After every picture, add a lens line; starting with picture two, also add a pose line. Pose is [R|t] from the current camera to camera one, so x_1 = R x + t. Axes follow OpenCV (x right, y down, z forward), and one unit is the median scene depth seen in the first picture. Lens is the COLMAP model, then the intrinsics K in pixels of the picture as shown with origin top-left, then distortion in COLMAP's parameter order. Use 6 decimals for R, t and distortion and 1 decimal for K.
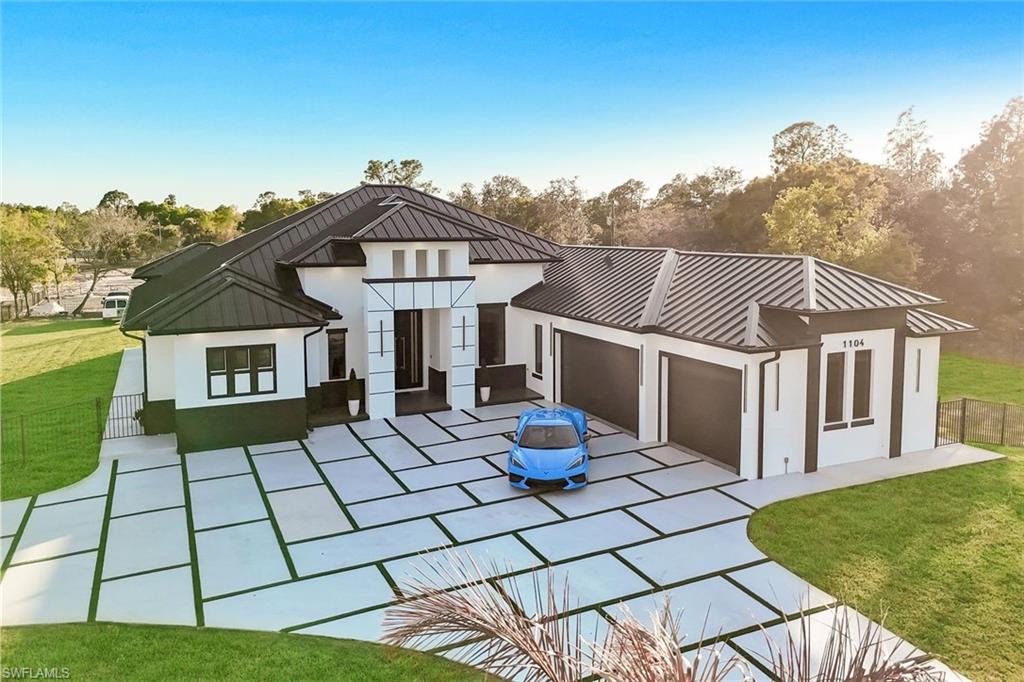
lens RADIAL K [[728.4, 0, 512.0], [0, 728.4, 341.0], [0, 0, 1]] dist [0.066059, -0.050619]
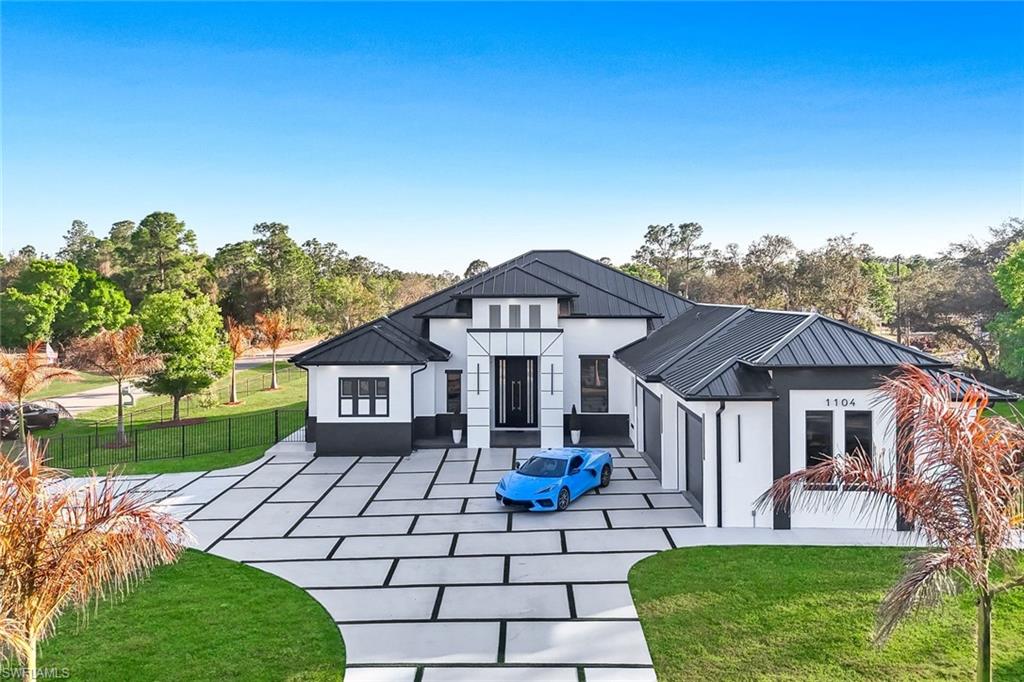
lens RADIAL K [[753.8, 0, 528.1], [0, 753.8, 340.6], [0, 0, 1]] dist [0.079019, -0.139004]
pose [[0.902189, 0.028753, -0.430382, 0.419283], [-0.066688, 0.995077, -0.073314, 0.018564], [0.426155, 0.094844, 0.899665, -0.069740]]
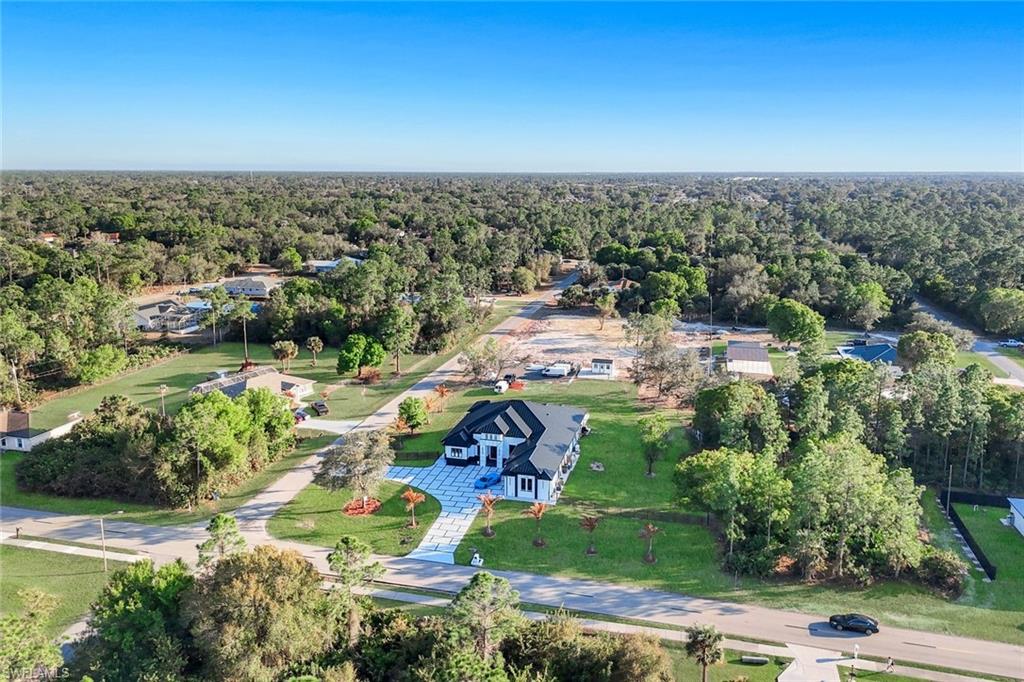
lens RADIAL K [[728.4, 0, 512.0], [0, 728.4, 341.0], [0, 0, 1]] dist [0.066059, -0.050619]
pose [[0.765842, 0.144177, -0.626656, 3.017573], [-0.099235, 0.989364, 0.106351, -1.305565], [0.635325, -0.019262, 0.772005, -2.732838]]
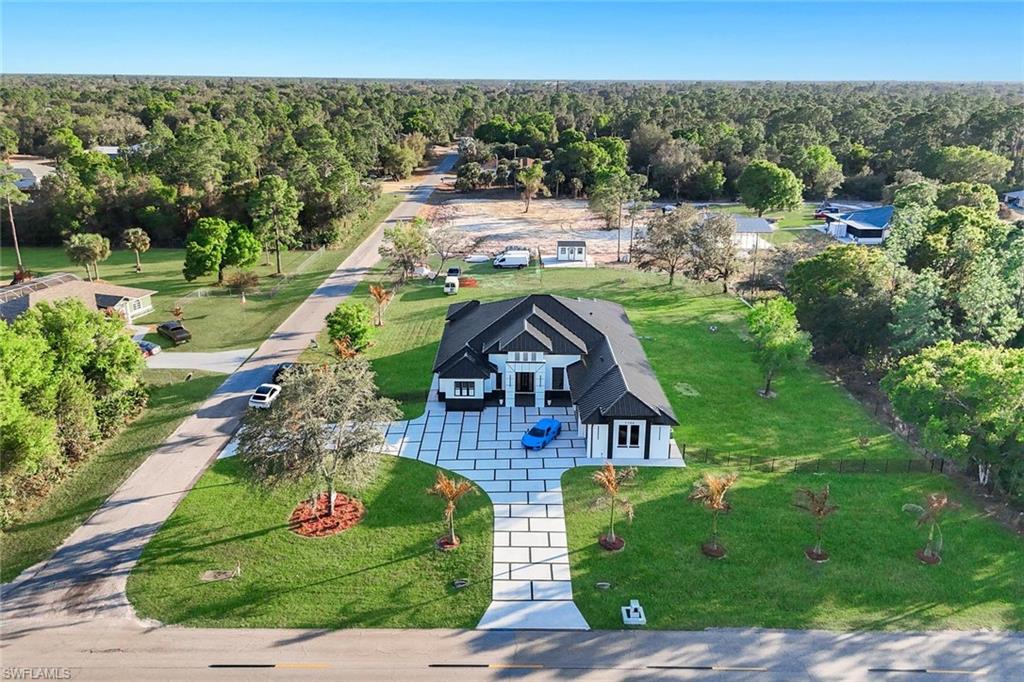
lens RADIAL K [[728.4, 0, 512.0], [0, 728.4, 341.0], [0, 0, 1]] dist [0.066059, -0.050619]
pose [[0.900656, 0.151187, -0.407383, 0.987322], [-0.072798, 0.976769, 0.201552, -0.747875], [0.428391, -0.151872, 0.890739, -1.559484]]
